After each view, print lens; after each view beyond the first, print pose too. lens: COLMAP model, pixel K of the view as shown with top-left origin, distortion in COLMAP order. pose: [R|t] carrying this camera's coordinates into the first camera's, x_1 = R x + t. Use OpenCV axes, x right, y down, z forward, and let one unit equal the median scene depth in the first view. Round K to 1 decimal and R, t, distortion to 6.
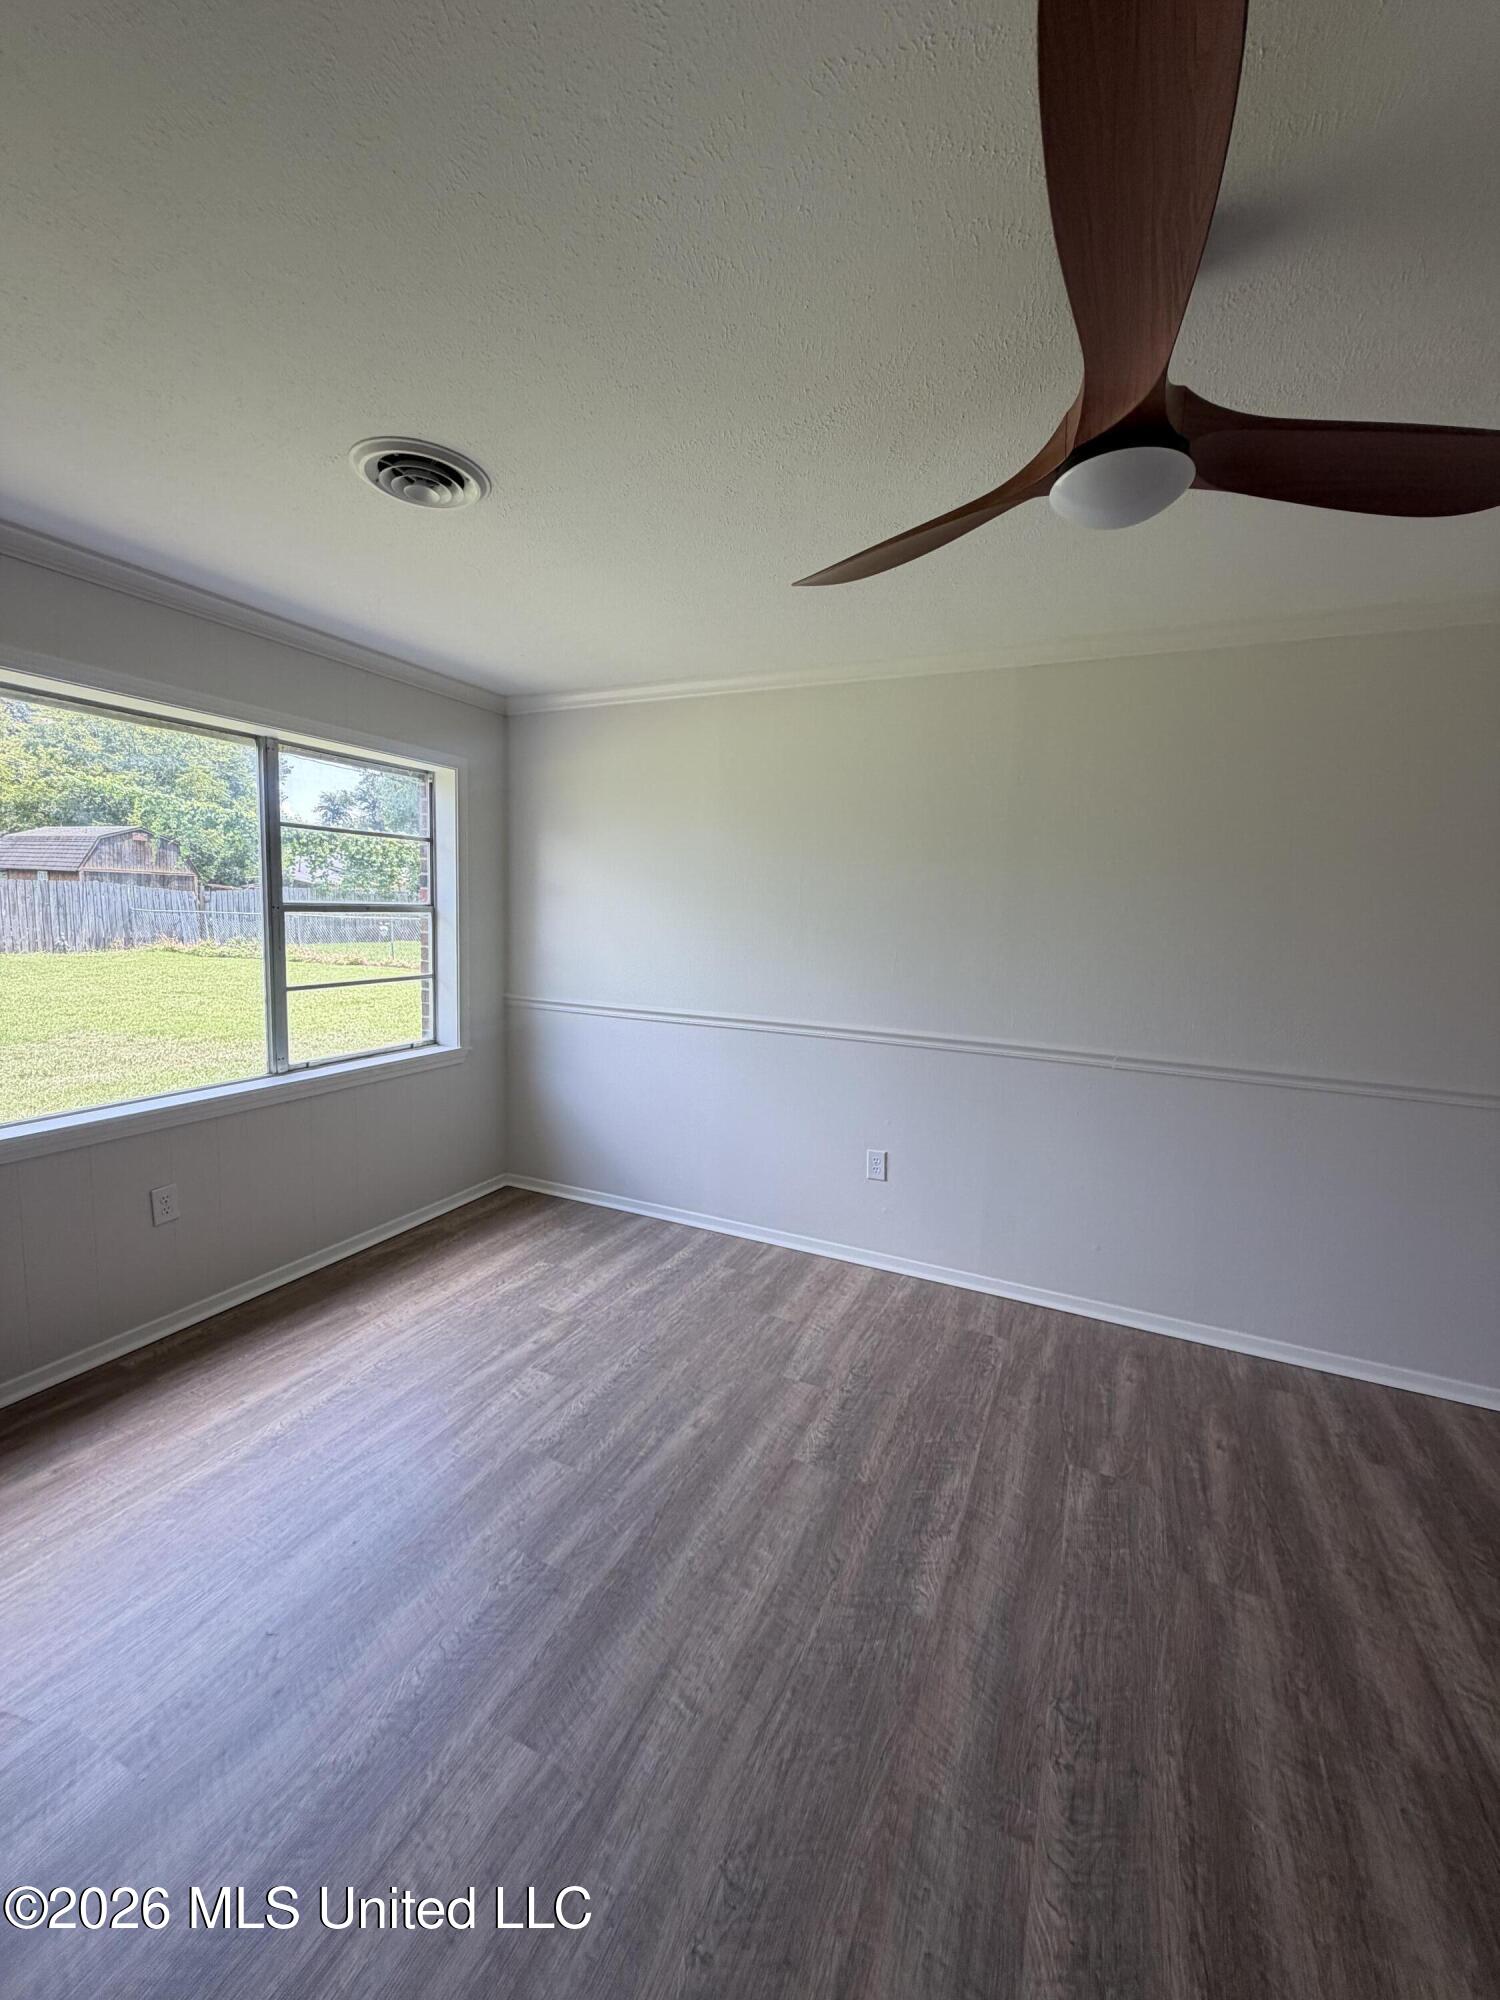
lens RADIAL K [[799.7, 0, 750.7], [0, 799.7, 988.6], [0, 0, 1]] dist [-0.000376, 0.001055]
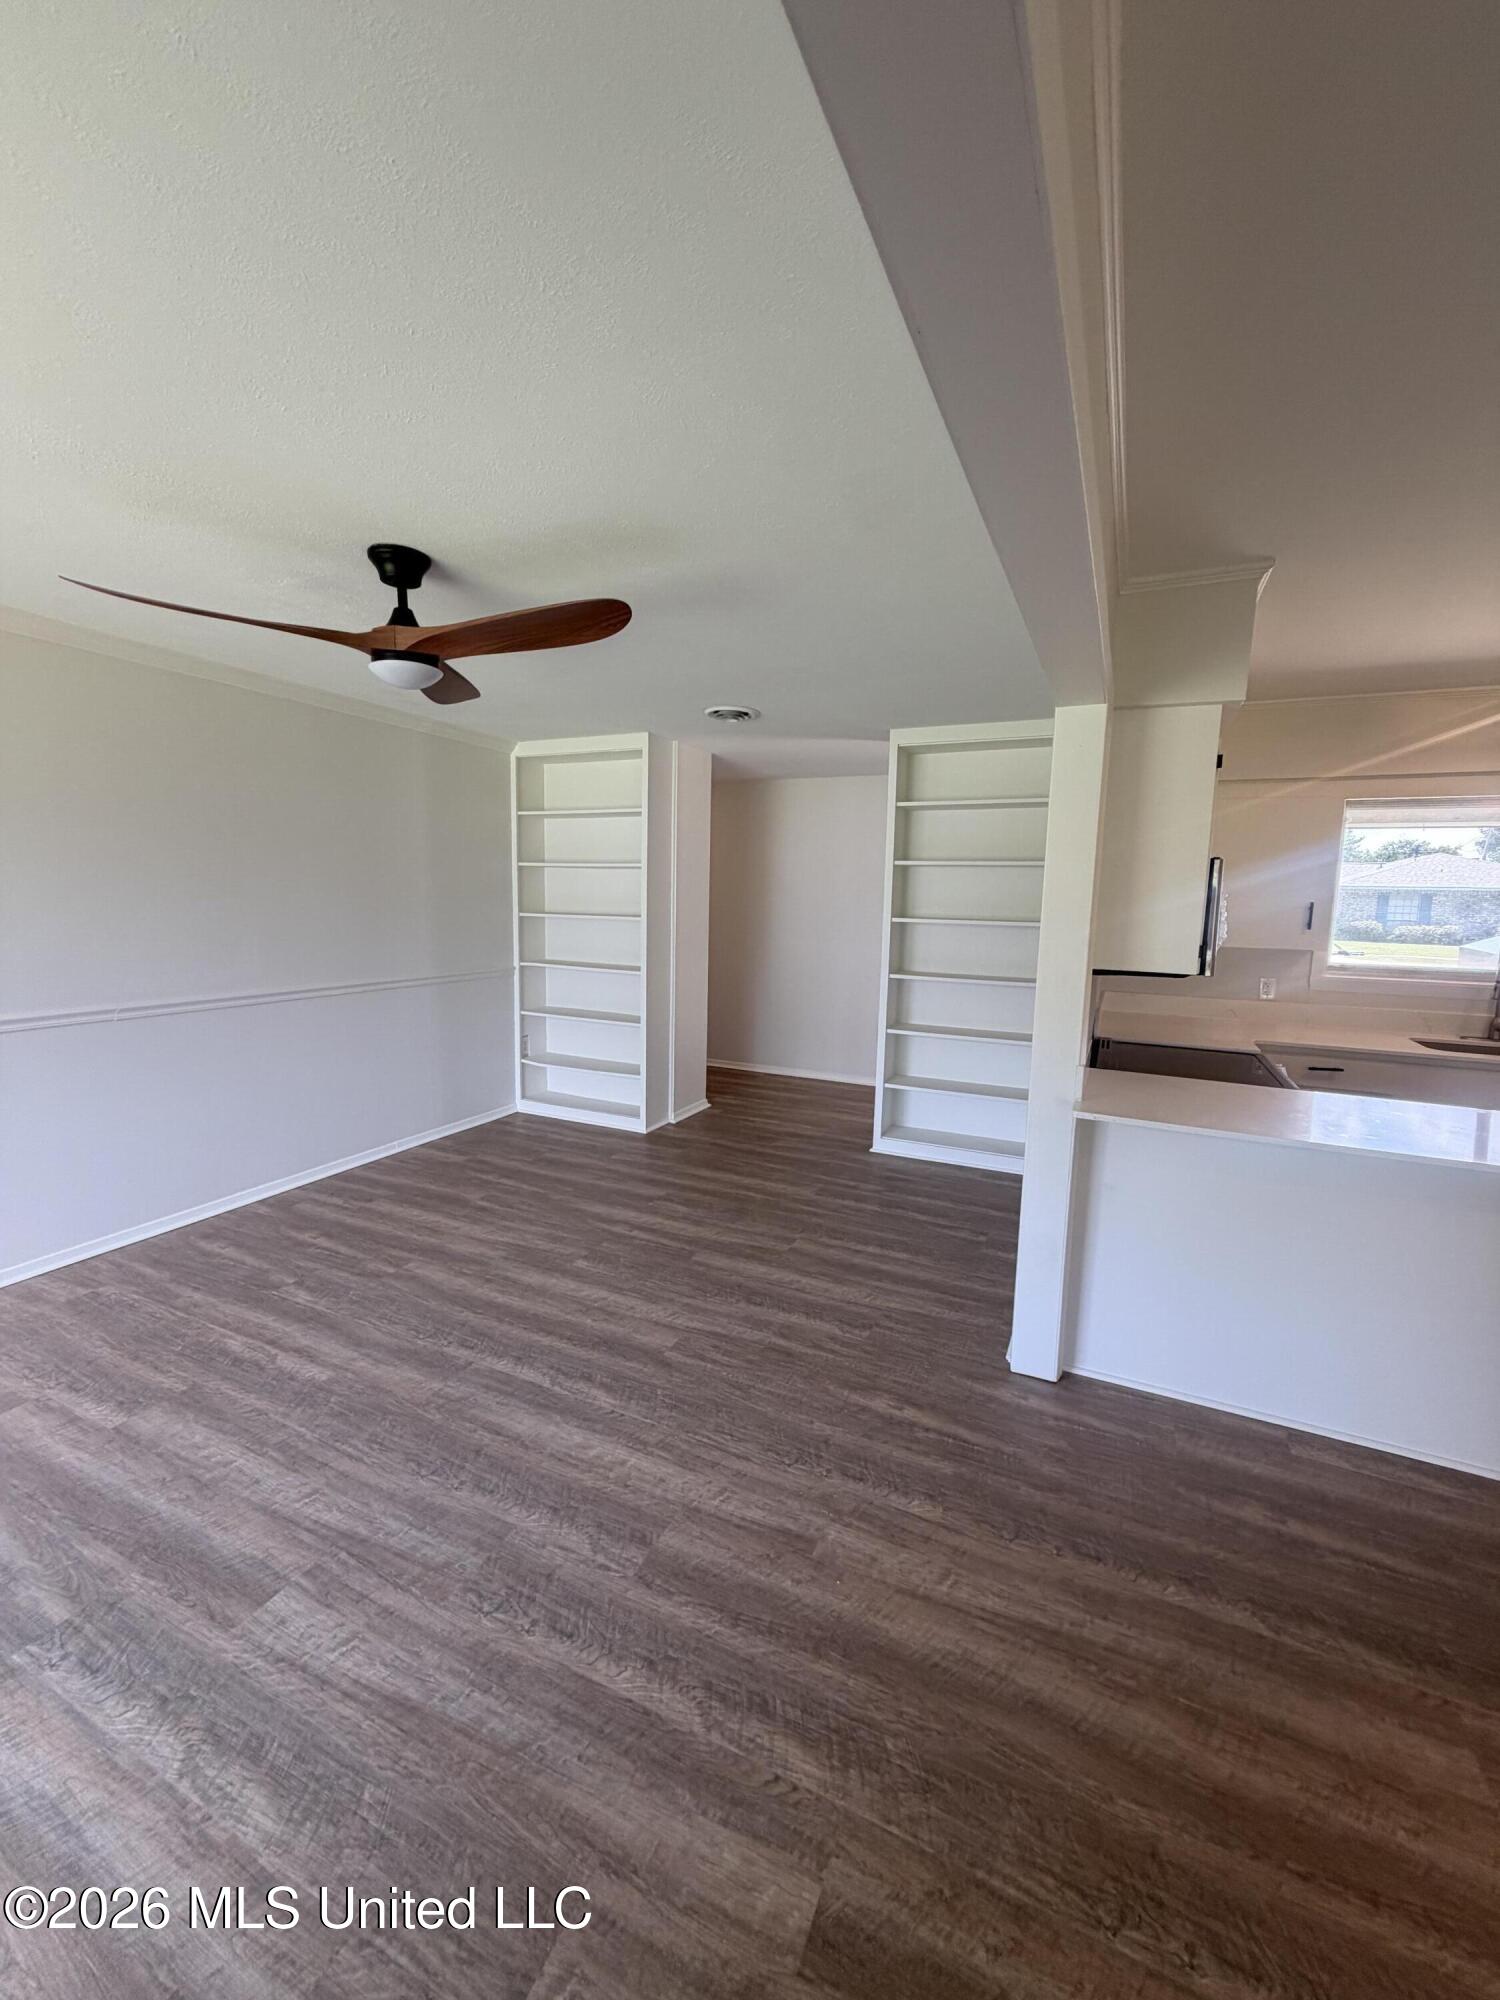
lens RADIAL K [[799.7, 0, 753.3], [0, 799.7, 982.2], [0, 0, 1]] dist [-0.000376, 0.001055]
pose [[0.003127, -0.144284, 0.989531, -0.910624], [0.083434, 0.986124, 0.143524, -0.055661], [-0.996508, 0.082111, 0.015122, 0.123629]]
